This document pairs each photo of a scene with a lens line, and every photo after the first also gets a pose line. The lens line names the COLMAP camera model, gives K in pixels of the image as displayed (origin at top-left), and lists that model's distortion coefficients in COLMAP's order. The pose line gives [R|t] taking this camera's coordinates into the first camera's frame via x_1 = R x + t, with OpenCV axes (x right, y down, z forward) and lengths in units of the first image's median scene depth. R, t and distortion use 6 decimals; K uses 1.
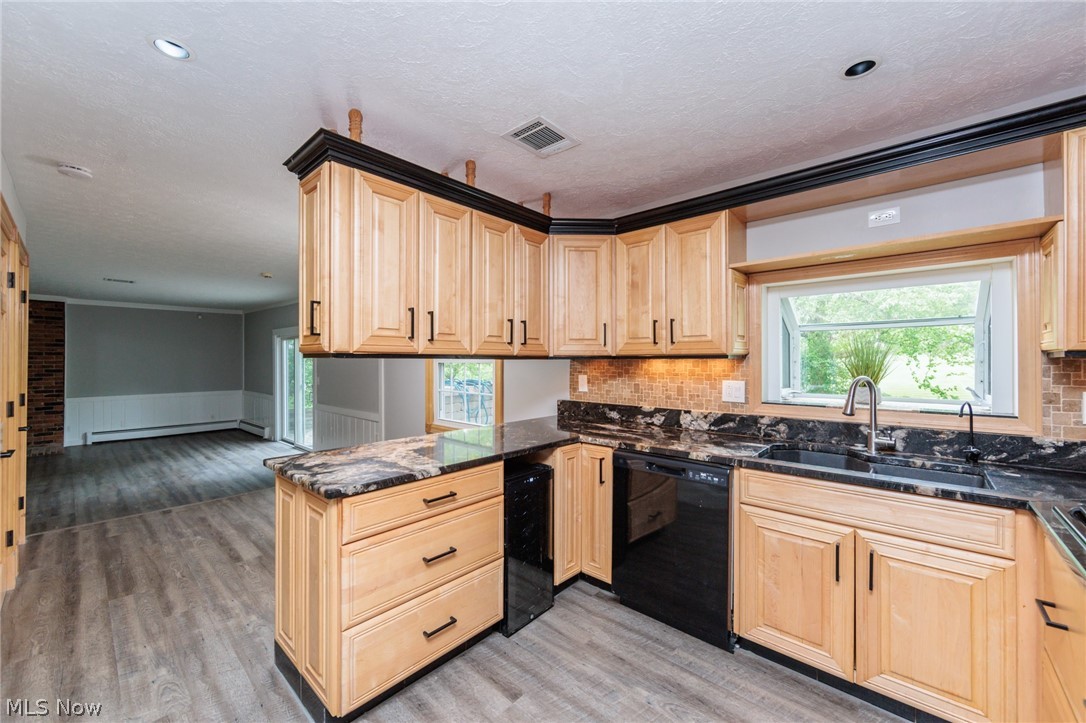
lens RADIAL K [[425.9, 0, 543.9], [0, 425.9, 360.8], [0, 0, 1]] dist [-0.002021, -0.000198]
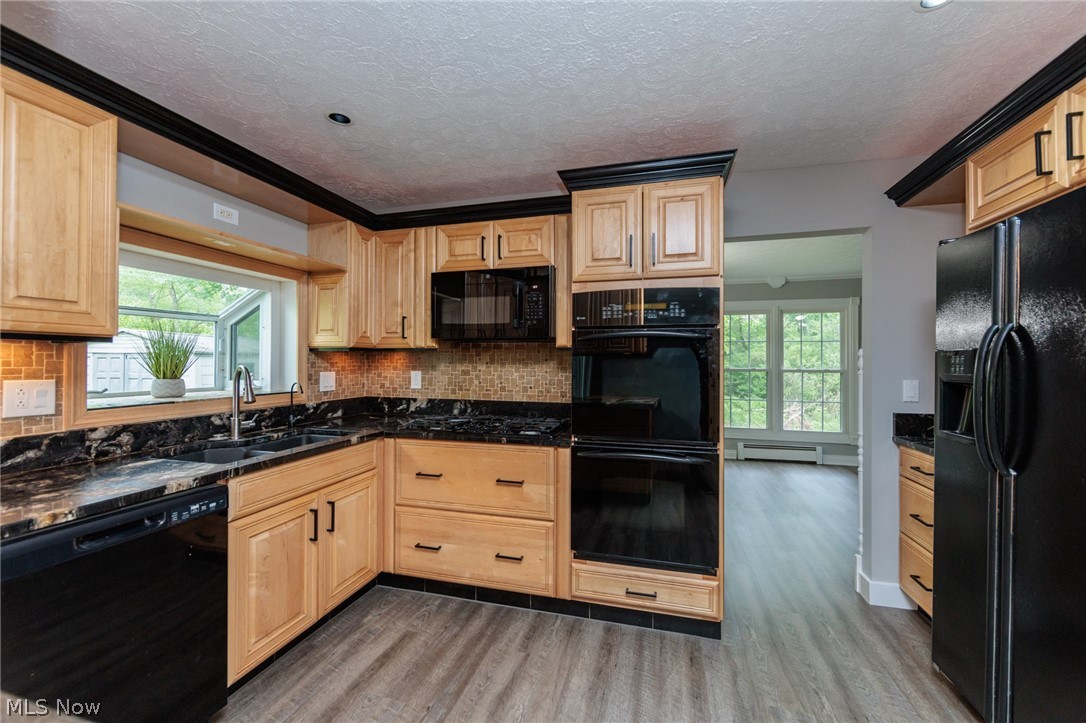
lens RADIAL K [[425.9, 0, 545.6], [0, 425.9, 359.6], [0, 0, 1]] dist [-0.002021, -0.000198]
pose [[-0.440375, 0.002656, 0.897810, -0.455134], [-0.002850, 0.999986, -0.004356, 0.021081], [-0.897809, -0.004477, -0.440361, 0.695567]]
